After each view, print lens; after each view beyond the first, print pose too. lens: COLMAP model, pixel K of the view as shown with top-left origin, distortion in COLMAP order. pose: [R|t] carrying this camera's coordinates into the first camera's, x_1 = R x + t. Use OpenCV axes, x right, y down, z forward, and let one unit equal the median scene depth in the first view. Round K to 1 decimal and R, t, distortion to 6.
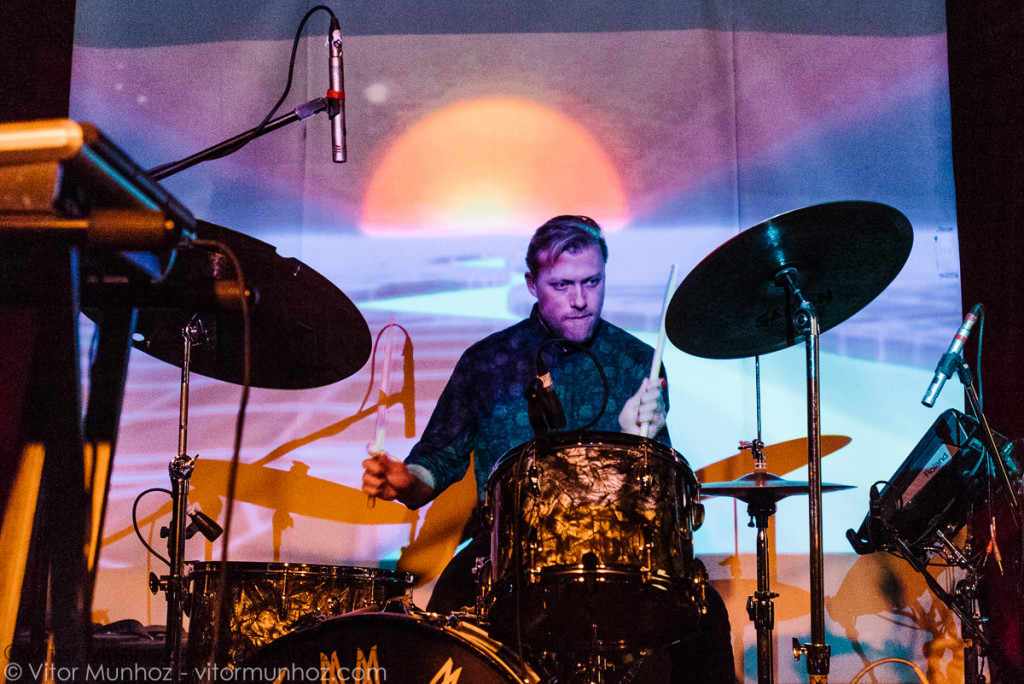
lens RADIAL K [[1365.9, 0, 512.0], [0, 1365.9, 342.0], [0, 0, 1]] dist [0.020263, 0.016994]
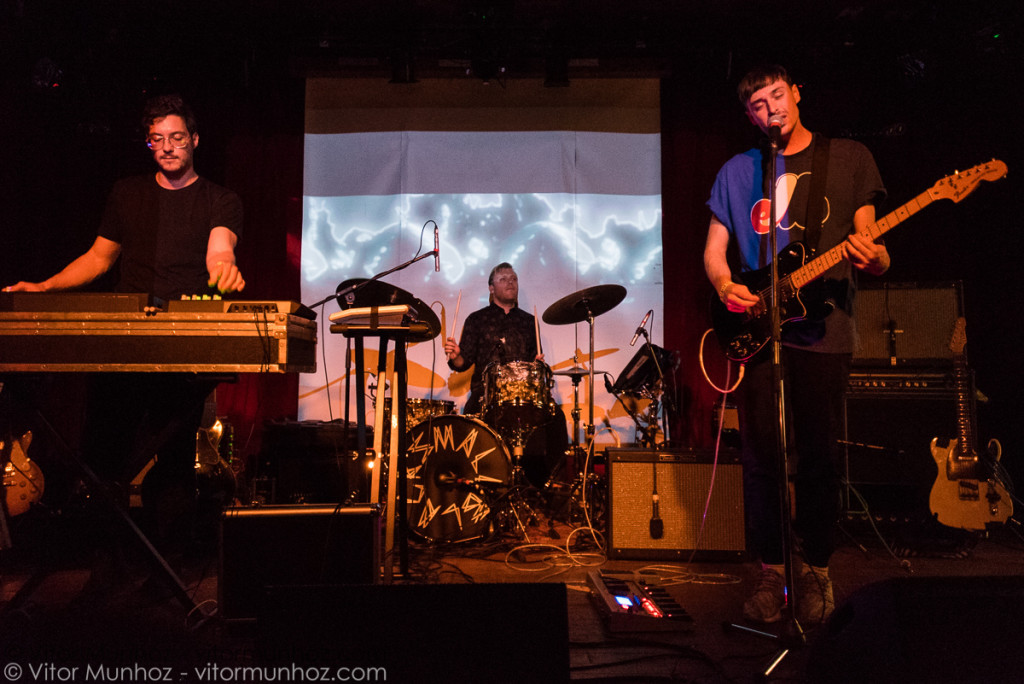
lens RADIAL K [[731.9, 0, 512.0], [0, 731.9, 342.0], [0, 0, 1]] dist [0.002338, 0.002190]
pose [[0.997746, 0.004677, 0.066941, -0.065122], [-0.010420, 0.996266, 0.085702, -0.107955], [-0.066290, -0.086206, 0.994069, -0.627019]]
